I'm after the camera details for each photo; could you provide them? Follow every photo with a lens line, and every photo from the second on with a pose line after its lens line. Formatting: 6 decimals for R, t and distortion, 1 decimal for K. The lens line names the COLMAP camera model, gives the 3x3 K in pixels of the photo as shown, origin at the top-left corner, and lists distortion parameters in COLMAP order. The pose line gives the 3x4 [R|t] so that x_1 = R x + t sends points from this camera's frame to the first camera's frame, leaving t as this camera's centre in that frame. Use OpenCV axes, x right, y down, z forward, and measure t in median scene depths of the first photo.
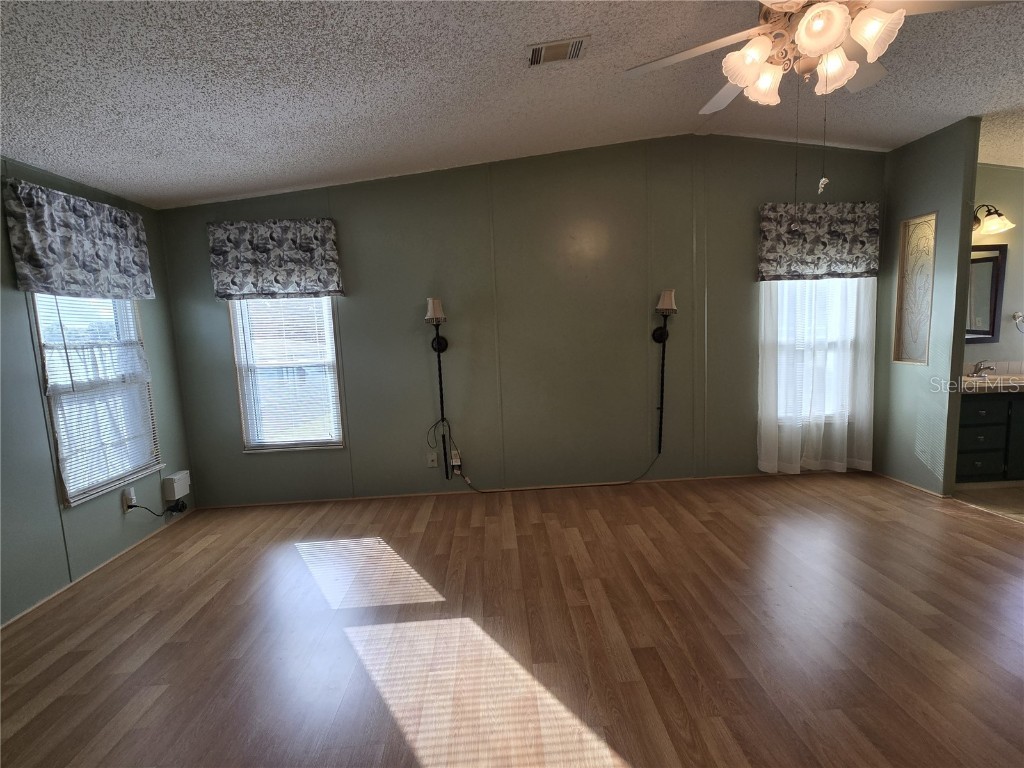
lens RADIAL K [[488.9, 0, 512.7], [0, 488.9, 386.7], [0, 0, 1]] dist [-0.004720, 0.005071]
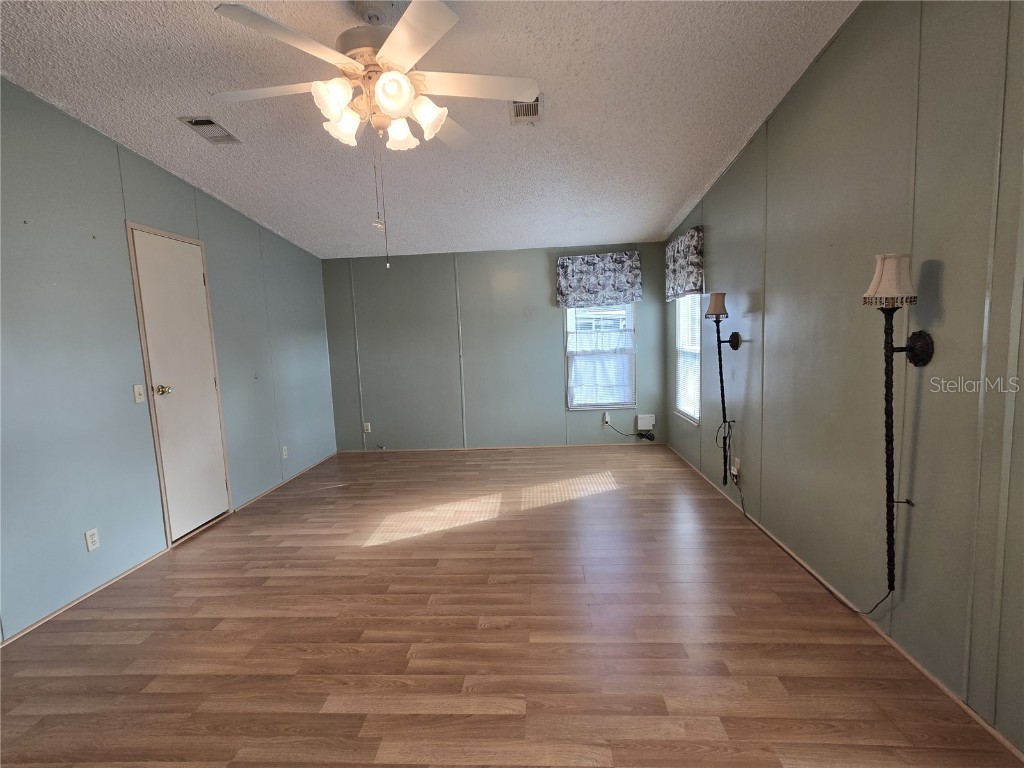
lens RADIAL K [[488.9, 0, 511.5], [0, 488.9, 384.3], [0, 0, 1]] dist [-0.004720, 0.005071]
pose [[-0.103462, 0.146433, -0.983795, 0.882409], [-0.072972, 0.985320, 0.154334, -0.127054], [0.991953, 0.087757, -0.091257, 0.721458]]
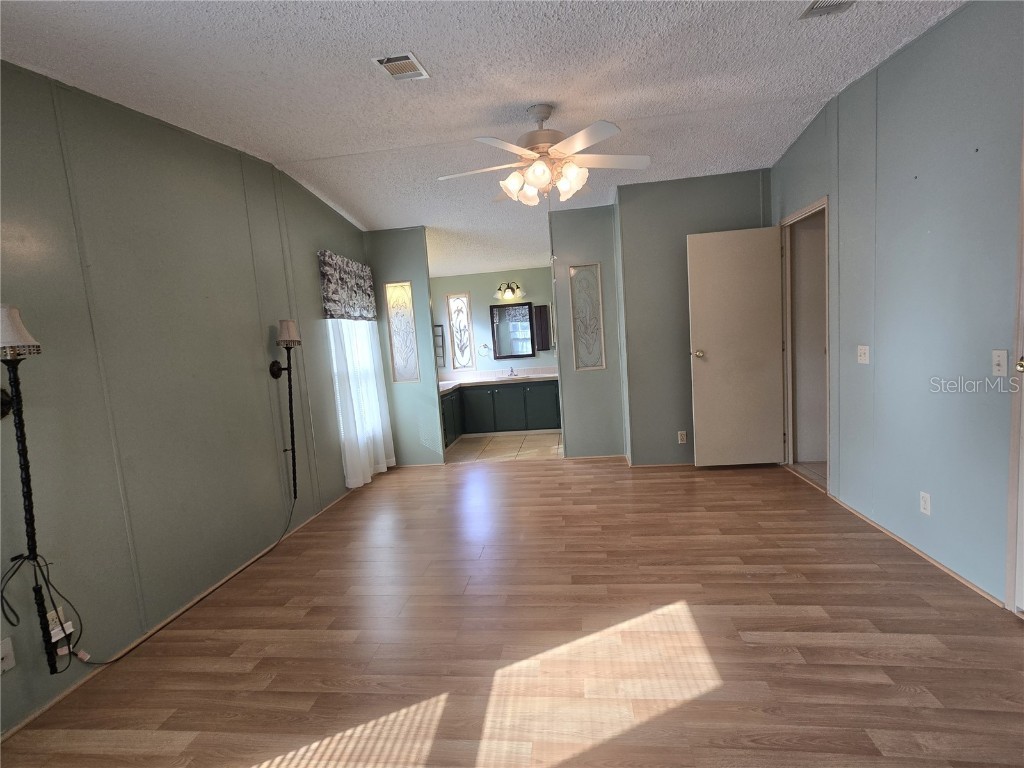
lens RADIAL K [[488.9, 0, 512.1], [0, 488.9, 386.4], [0, 0, 1]] dist [-0.004720, 0.005071]
pose [[0.172168, -0.065950, 0.982857, -0.564743], [0.182056, 0.982698, 0.034049, -0.028947], [-0.968098, 0.173073, 0.181196, 0.456599]]
